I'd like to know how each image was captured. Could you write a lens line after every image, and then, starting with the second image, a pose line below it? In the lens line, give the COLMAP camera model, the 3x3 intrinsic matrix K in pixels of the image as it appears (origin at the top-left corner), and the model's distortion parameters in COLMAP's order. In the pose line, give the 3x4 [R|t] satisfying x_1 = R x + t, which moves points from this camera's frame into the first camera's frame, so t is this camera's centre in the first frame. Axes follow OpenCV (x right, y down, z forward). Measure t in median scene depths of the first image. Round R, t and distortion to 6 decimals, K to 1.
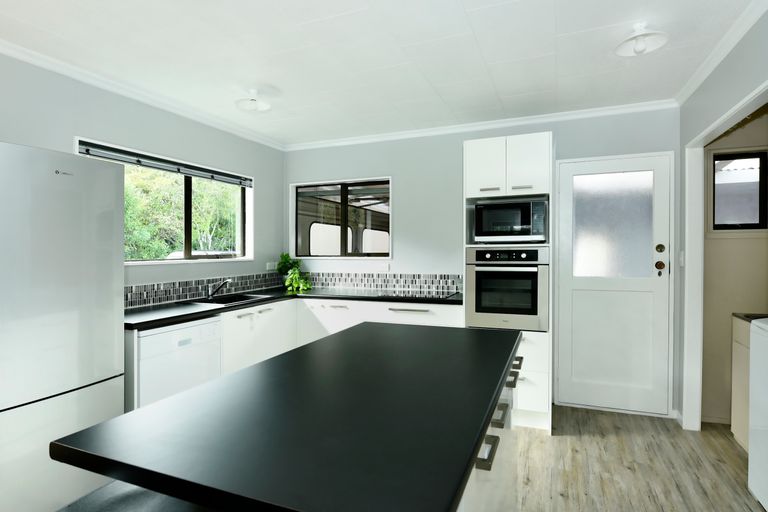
lens RADIAL K [[416.6, 0, 362.4], [0, 416.6, 252.5], [0, 0, 1]] dist [0.007192, -0.004561]
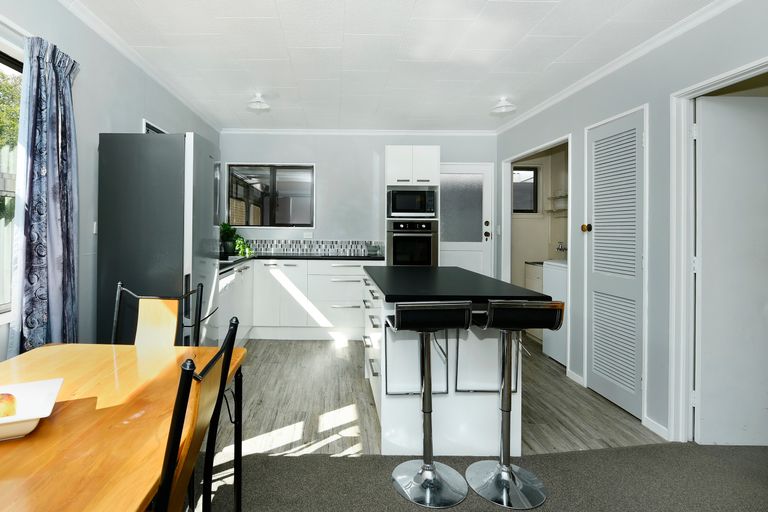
lens RADIAL K [[439.6, 0, 309.5], [0, 439.6, 222.9], [0, 0, 1]] dist [-0.010196, -0.001057]
pose [[0.918217, 0.019617, 0.395593, -0.574613], [-0.012235, 0.999701, -0.021175, 0.032115], [-0.395890, 0.014603, 0.918182, -0.266115]]
